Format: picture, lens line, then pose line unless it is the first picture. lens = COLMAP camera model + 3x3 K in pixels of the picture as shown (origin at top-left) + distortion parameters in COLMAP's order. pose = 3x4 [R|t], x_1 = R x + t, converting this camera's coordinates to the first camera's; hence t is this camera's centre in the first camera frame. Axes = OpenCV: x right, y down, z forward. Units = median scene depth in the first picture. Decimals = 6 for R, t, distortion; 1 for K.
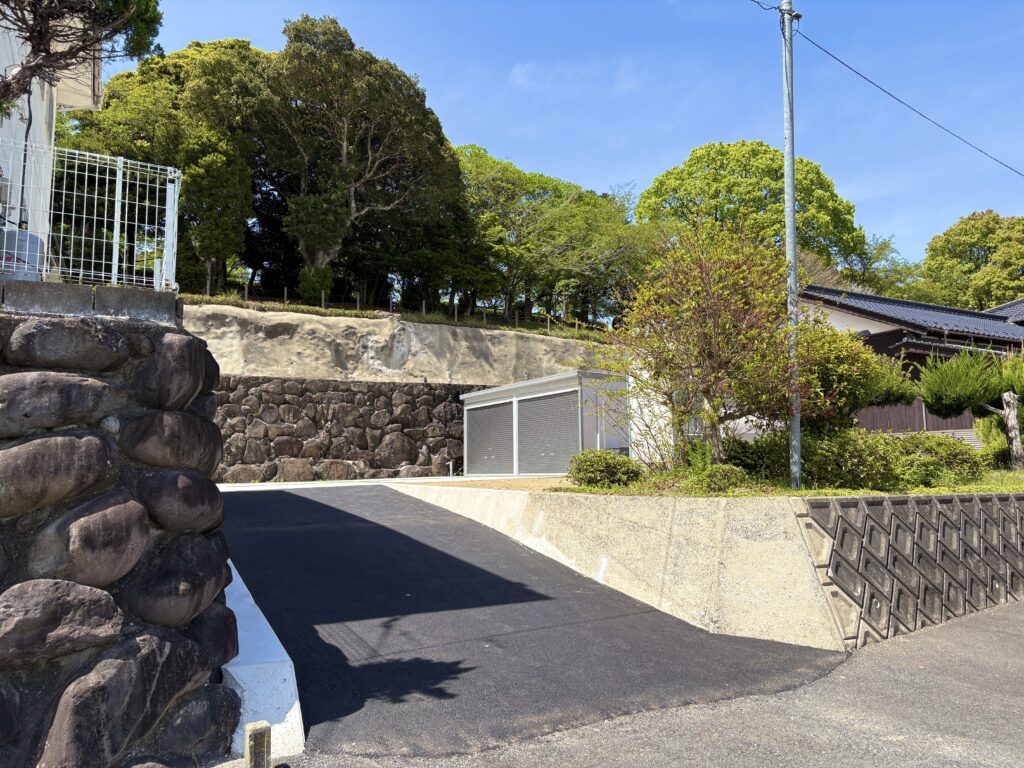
lens RADIAL K [[774.9, 0, 514.3], [0, 774.9, 386.6], [0, 0, 1]] dist [0.048128, -0.036692]
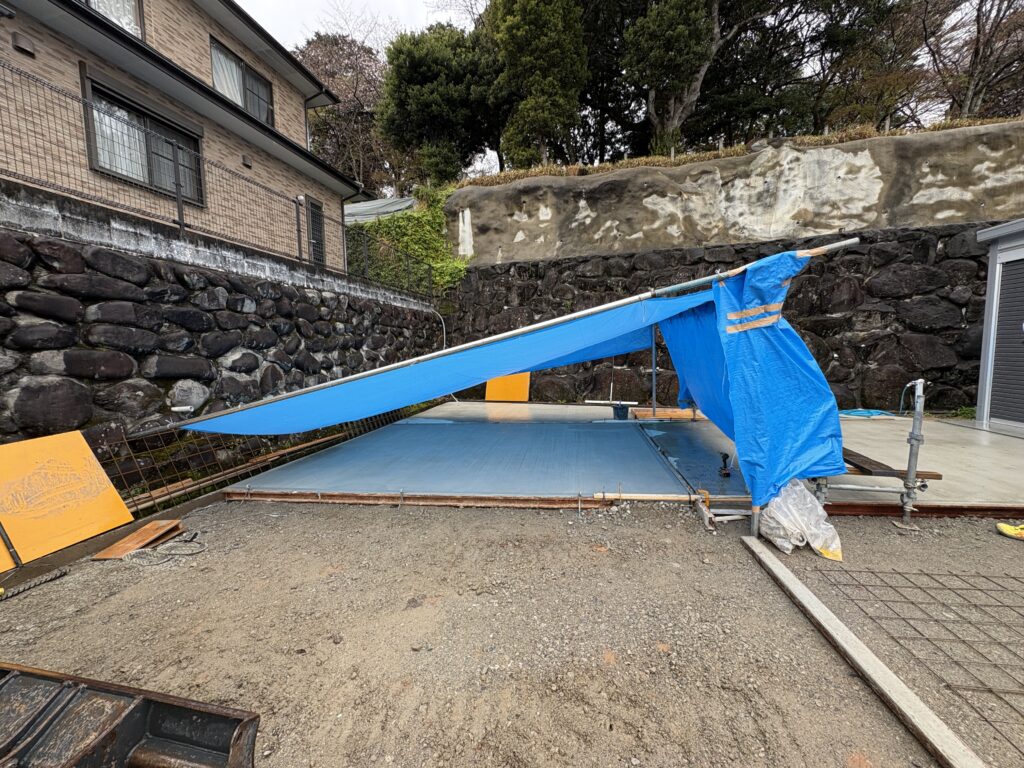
lens RADIAL K [[407.5, 0, 512.9], [0, 407.5, 383.3], [0, 0, 1]] dist [-0.000895, 0.000090]
pose [[0.781004, 0.046597, -0.622785, -0.118744], [0.079931, 0.981553, 0.173678, 0.032451], [0.619390, -0.185423, 0.762873, 0.618741]]
